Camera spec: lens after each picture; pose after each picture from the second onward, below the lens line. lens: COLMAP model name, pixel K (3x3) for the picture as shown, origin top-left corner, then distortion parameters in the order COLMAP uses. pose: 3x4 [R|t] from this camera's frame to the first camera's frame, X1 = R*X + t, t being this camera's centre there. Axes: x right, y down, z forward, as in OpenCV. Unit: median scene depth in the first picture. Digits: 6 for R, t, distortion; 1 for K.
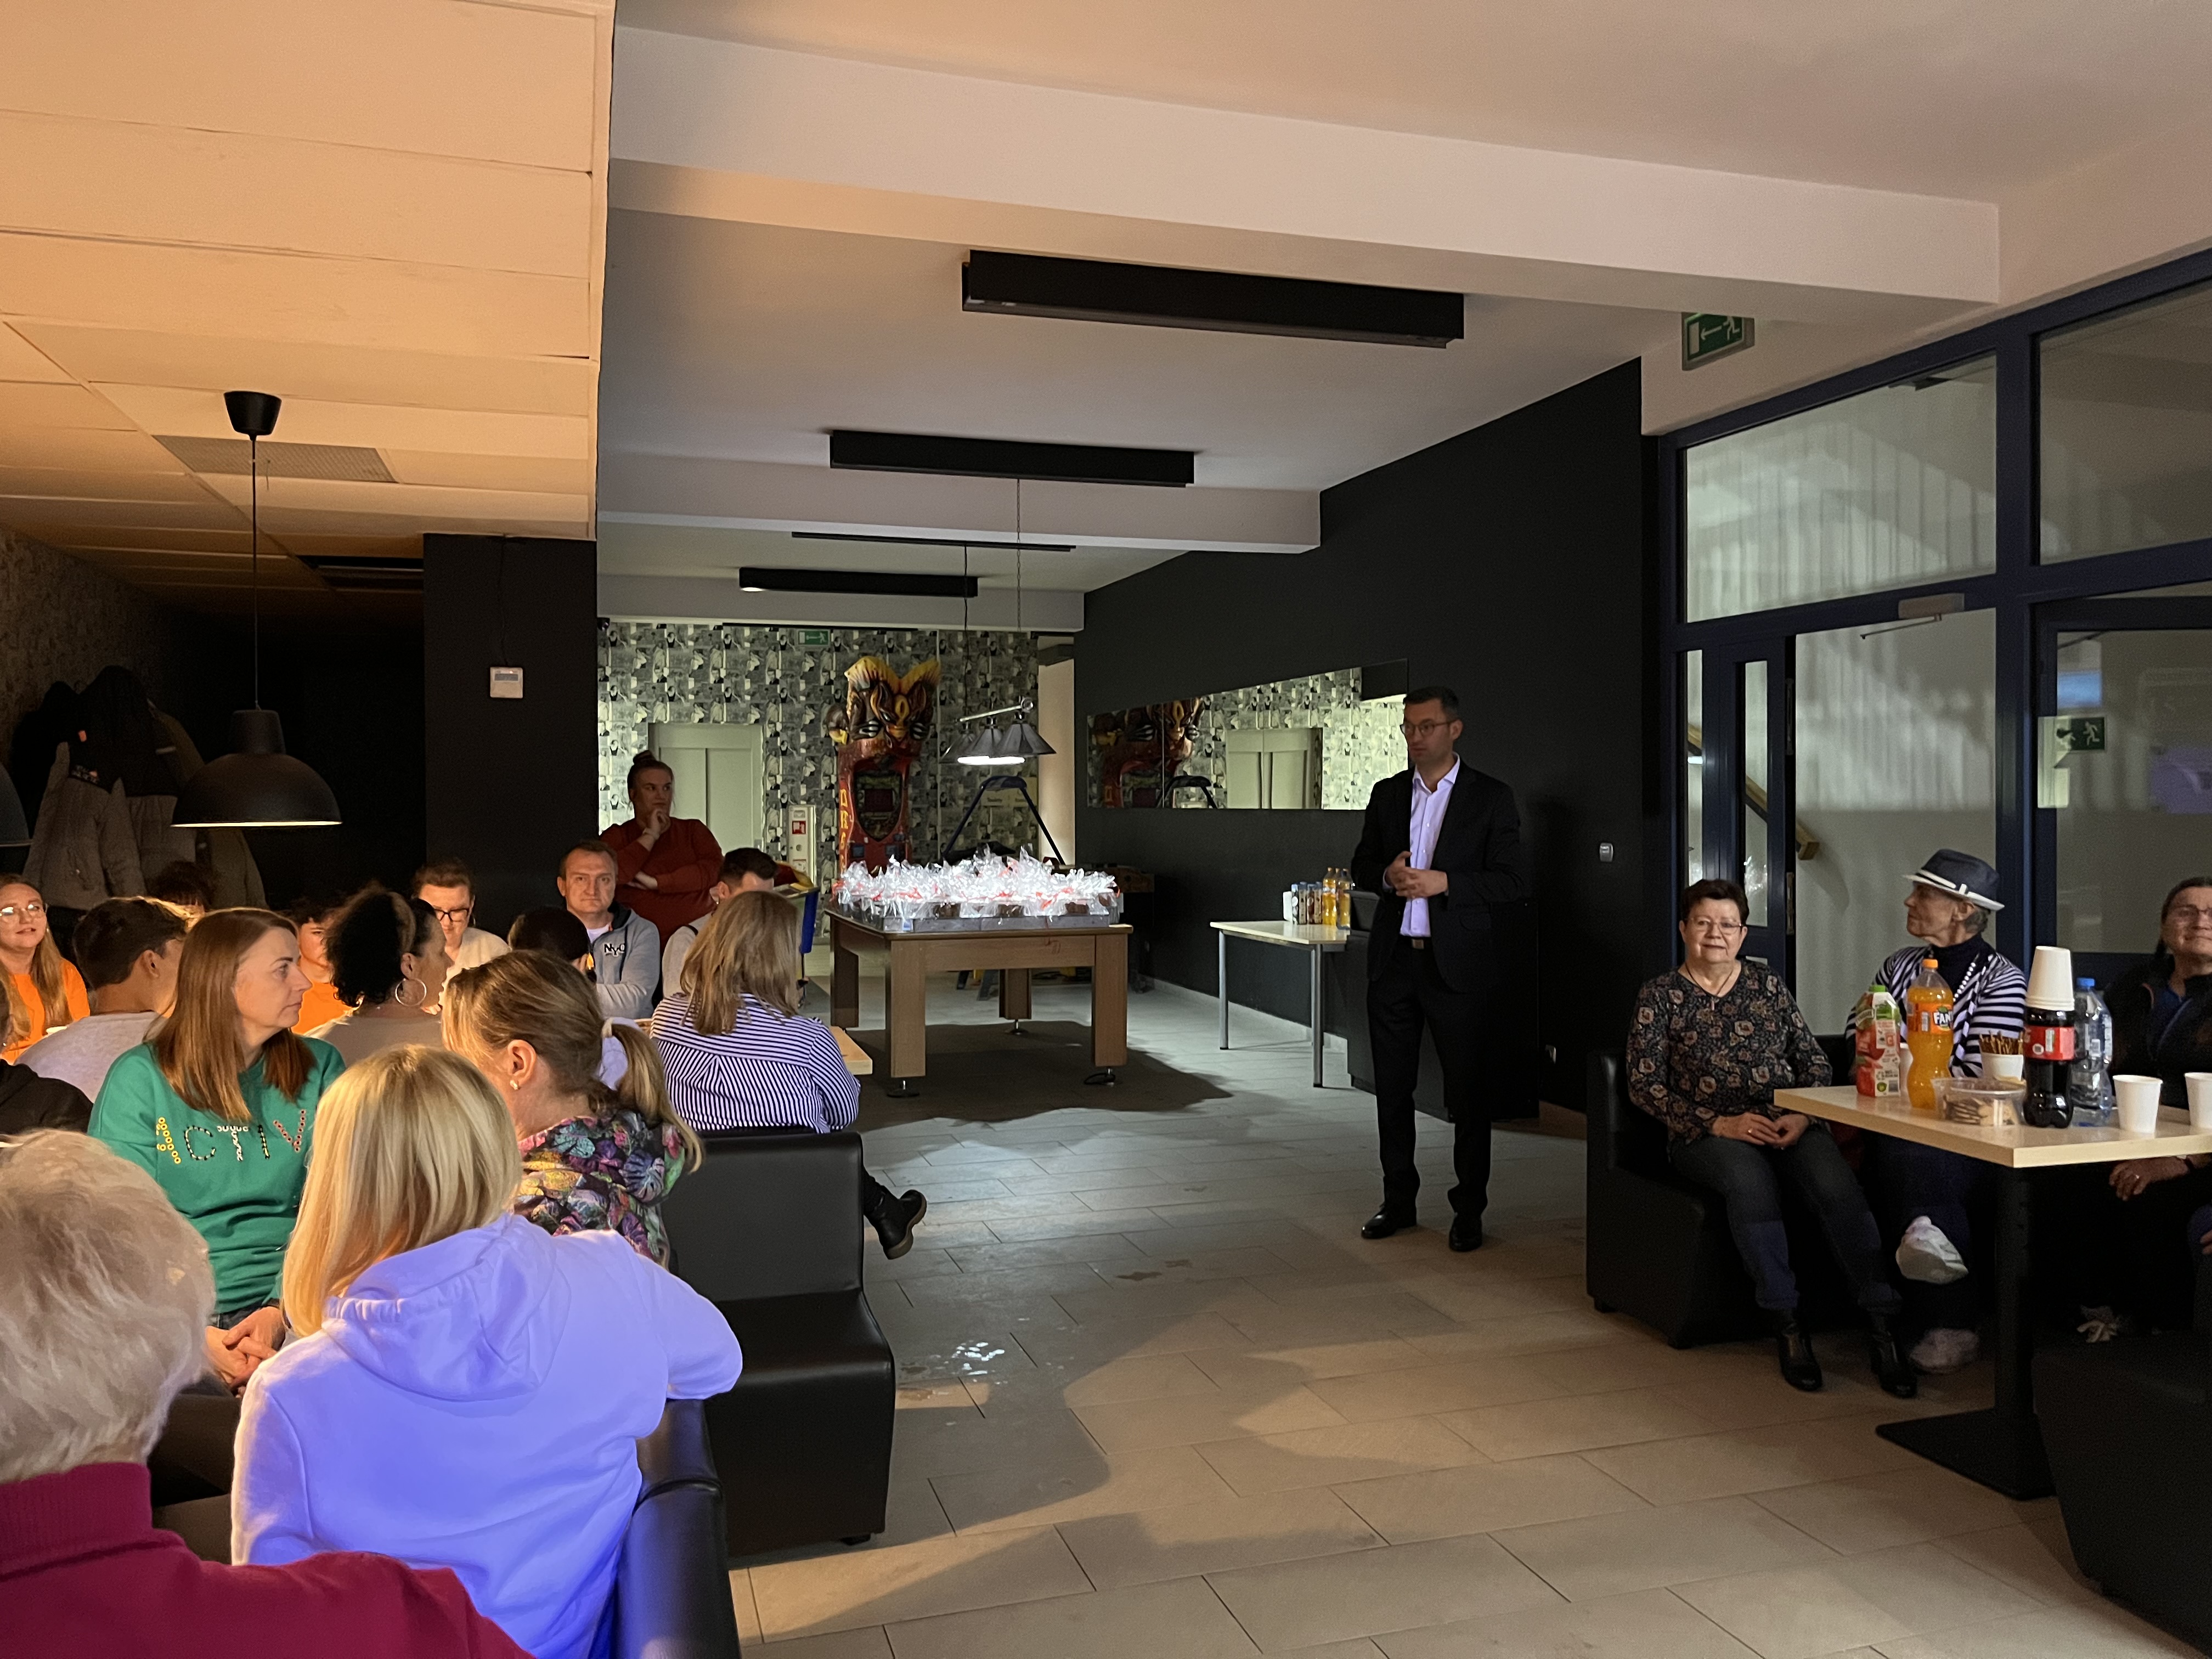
lens RADIAL K [[1680.7, 0, 1106.0], [0, 1680.7, 829.5], [0, 0, 1]] dist [0.025624, -0.004870]
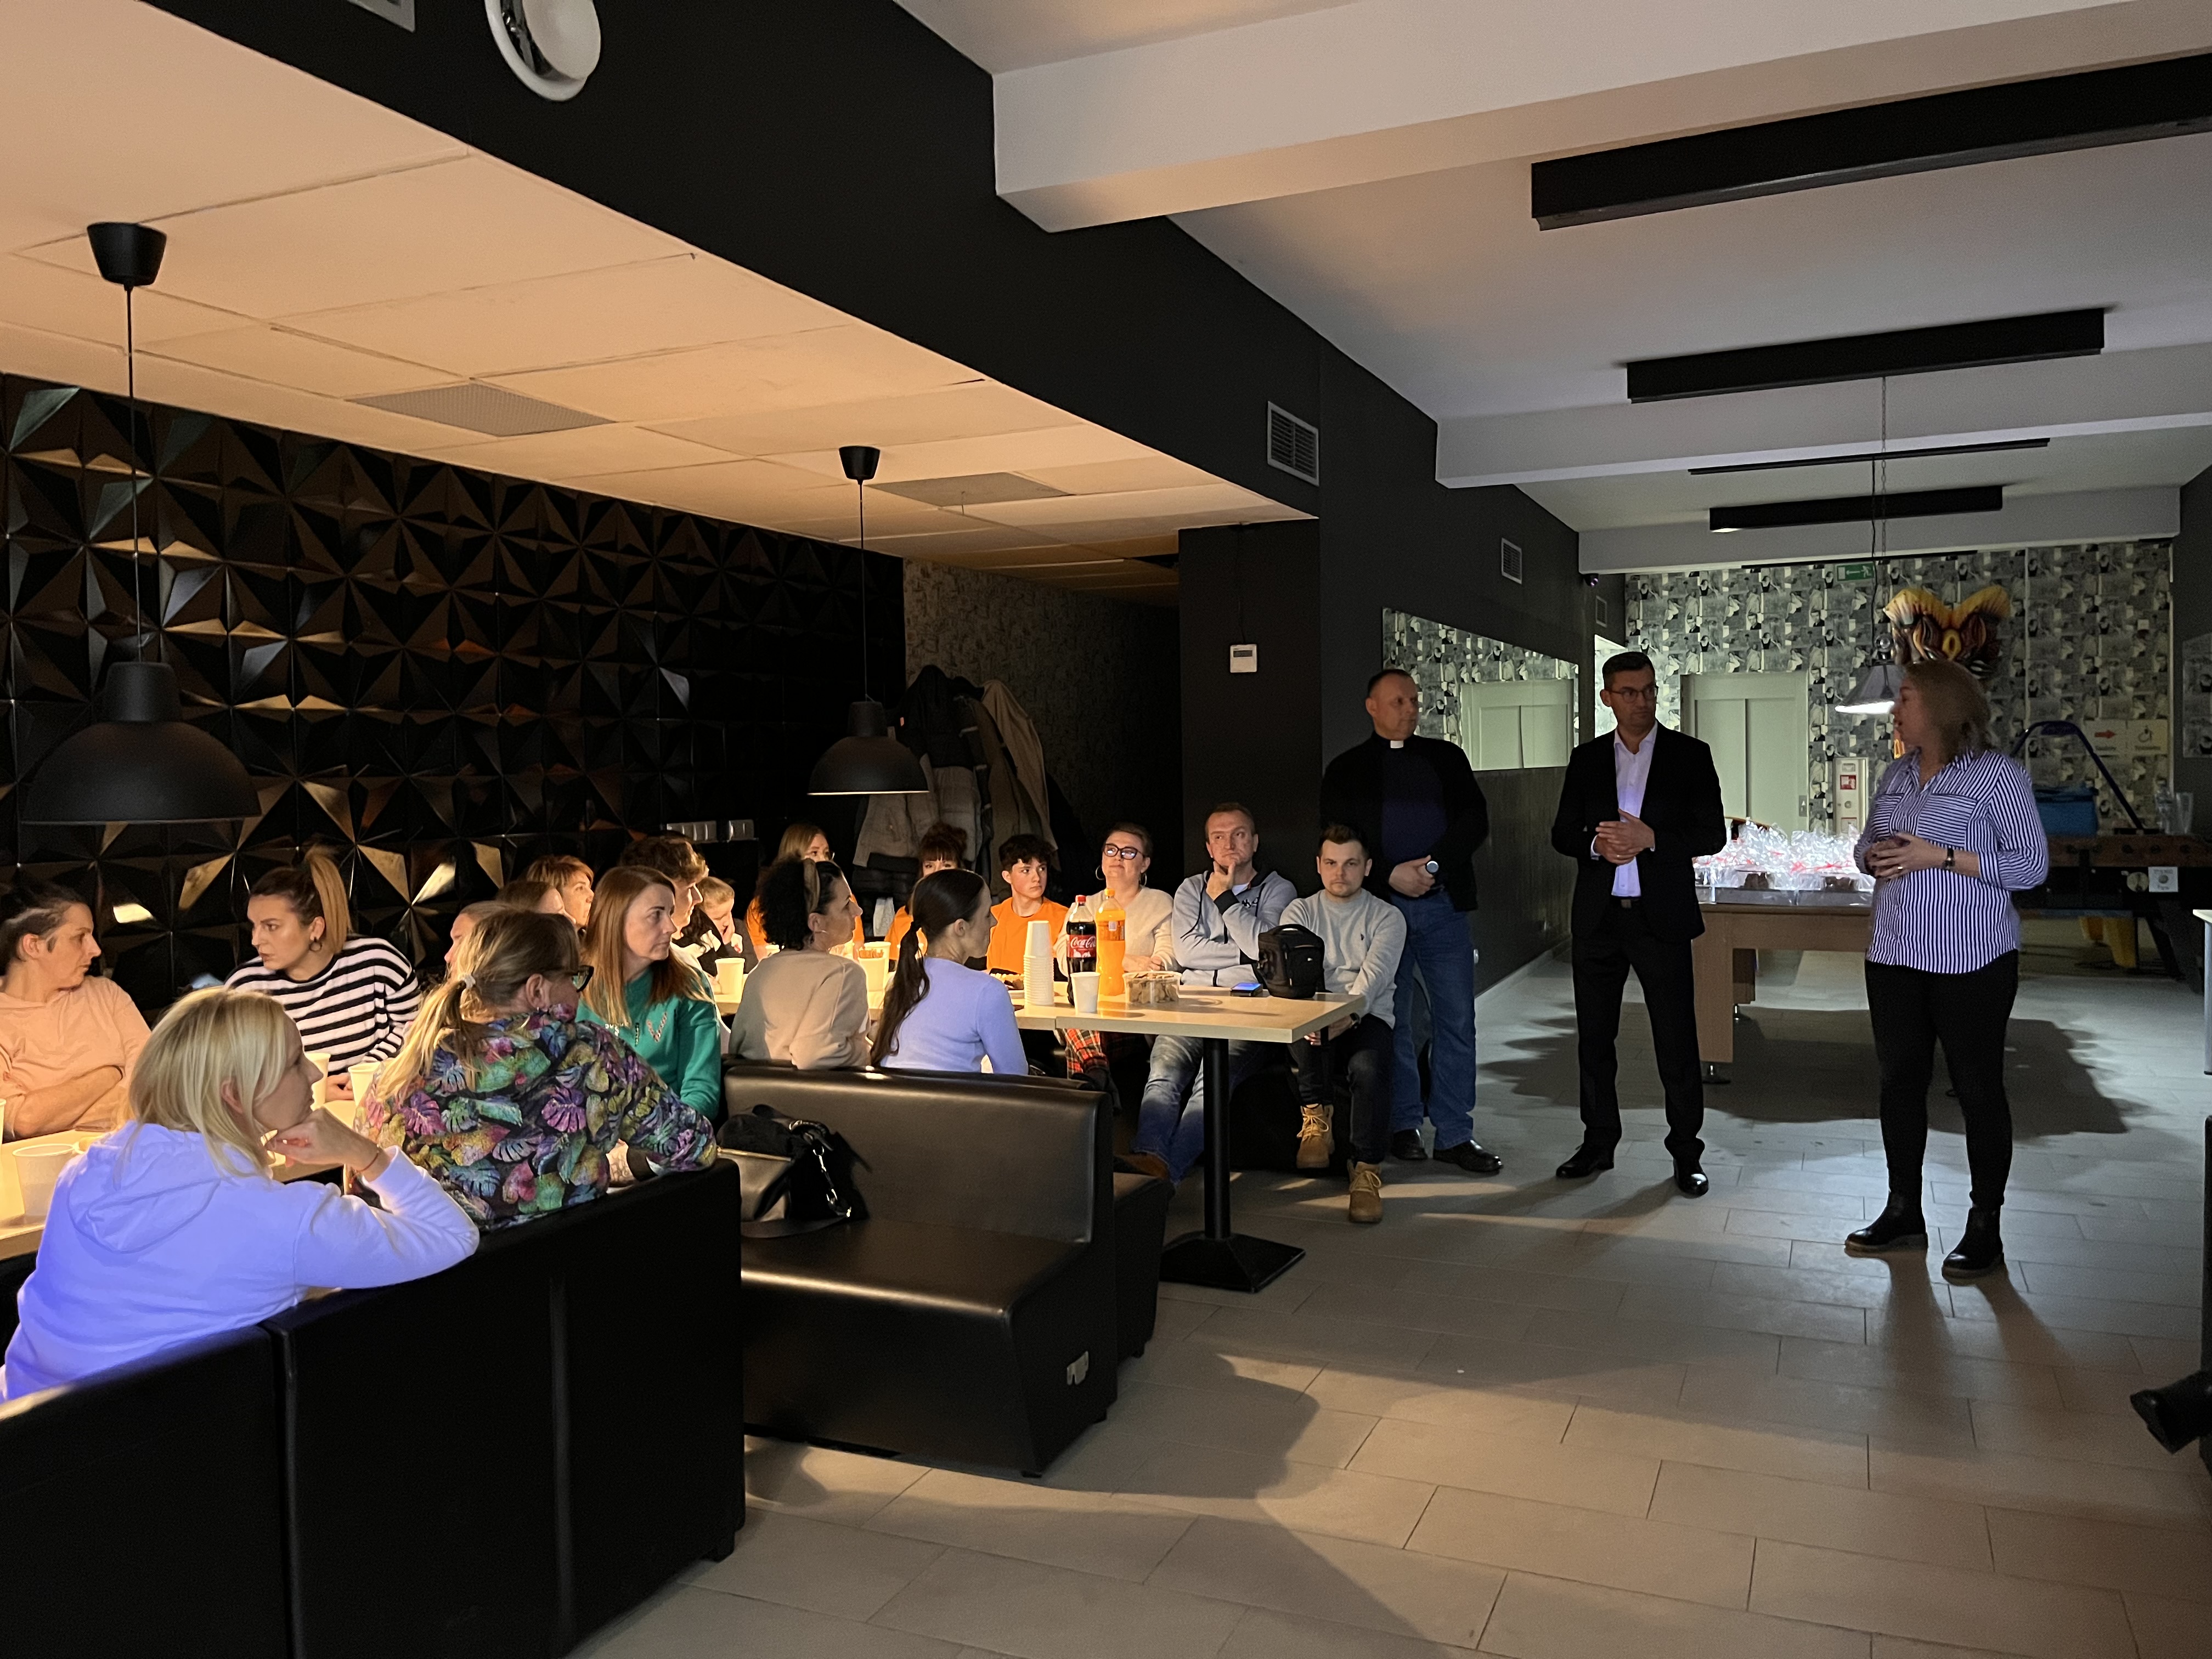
lens RADIAL K [[1680.7, 0, 1106.0], [0, 1680.7, 829.5], [0, 0, 1]] dist [0.025624, -0.004870]
pose [[0.750547, 0.014243, -0.660664, 0.123722], [0.004978, 0.999617, 0.027205, -0.002549], [0.660799, -0.023707, 0.750189, 0.050258]]
